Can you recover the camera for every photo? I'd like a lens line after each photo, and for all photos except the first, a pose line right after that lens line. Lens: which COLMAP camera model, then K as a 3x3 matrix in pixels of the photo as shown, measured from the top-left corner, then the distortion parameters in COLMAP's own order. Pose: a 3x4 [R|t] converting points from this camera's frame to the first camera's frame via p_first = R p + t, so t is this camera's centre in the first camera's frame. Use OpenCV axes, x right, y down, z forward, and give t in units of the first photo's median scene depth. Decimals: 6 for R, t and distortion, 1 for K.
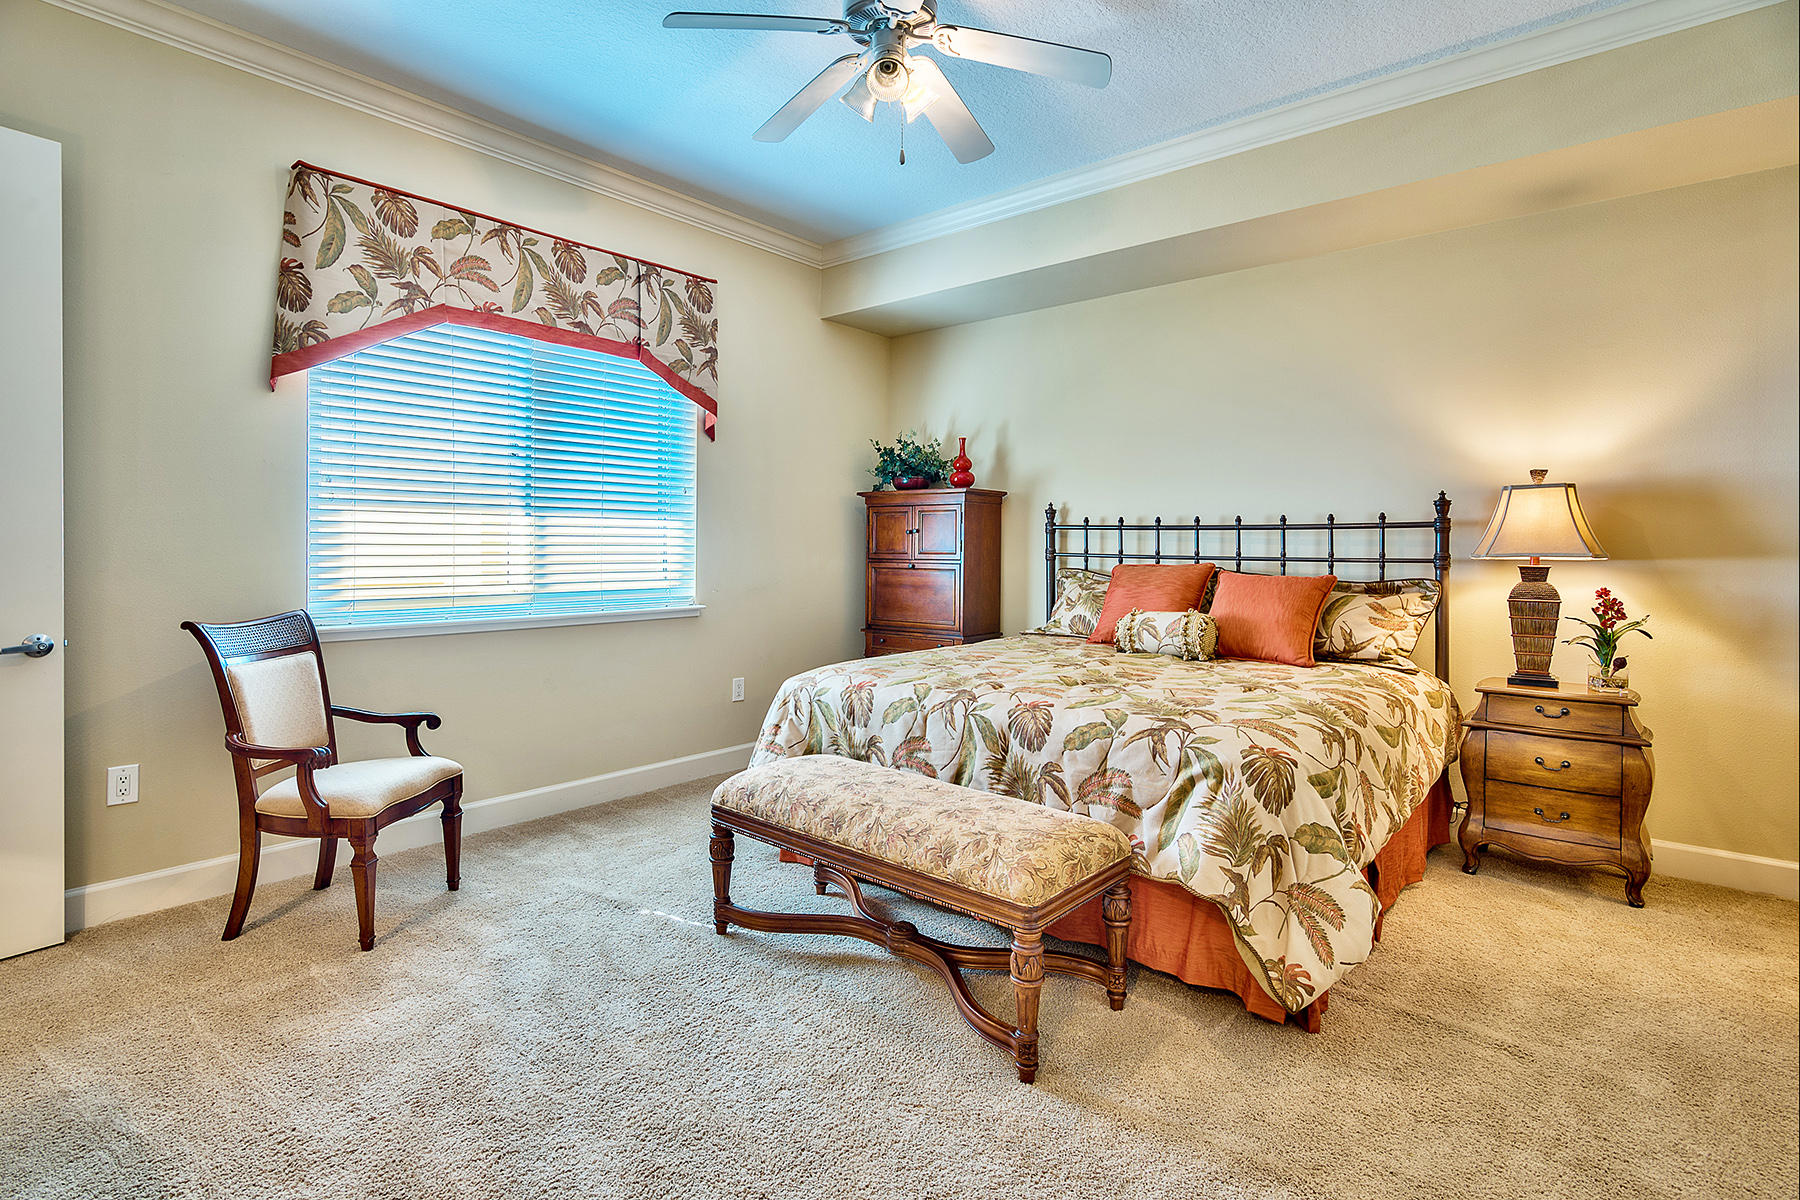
lens RADIAL K [[901.4, 0, 903.8], [0, 901.4, 593.9], [0, 0, 1]] dist [0.000437, -0.001775]
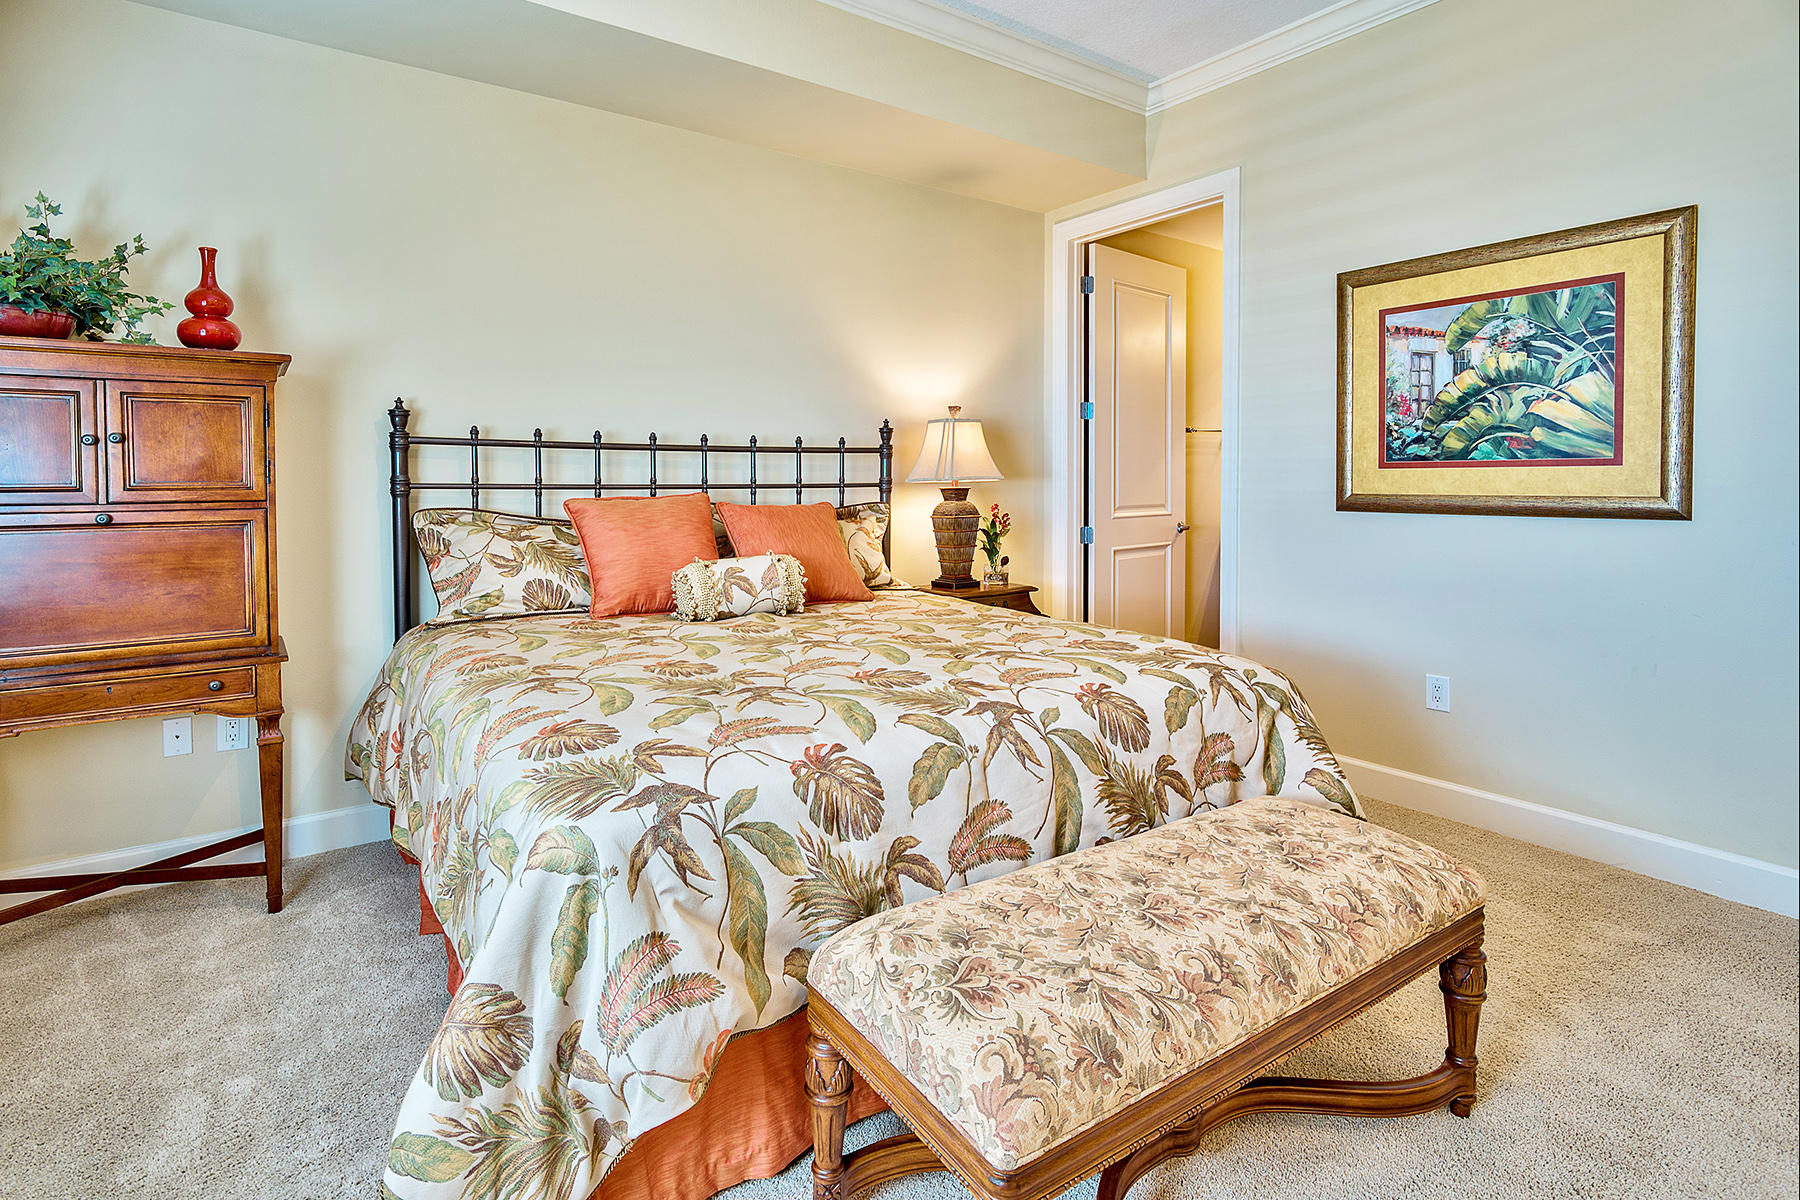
lens RADIAL K [[901.4, 0, 922.8], [0, 901.4, 507.7], [0, 0, 1]] dist [0.000437, -0.001775]
pose [[0.240185, -0.041692, 0.969832, -0.425581], [0.051111, 0.998235, 0.030255, -0.039215], [-0.969381, 0.042302, 0.241891, 0.692657]]
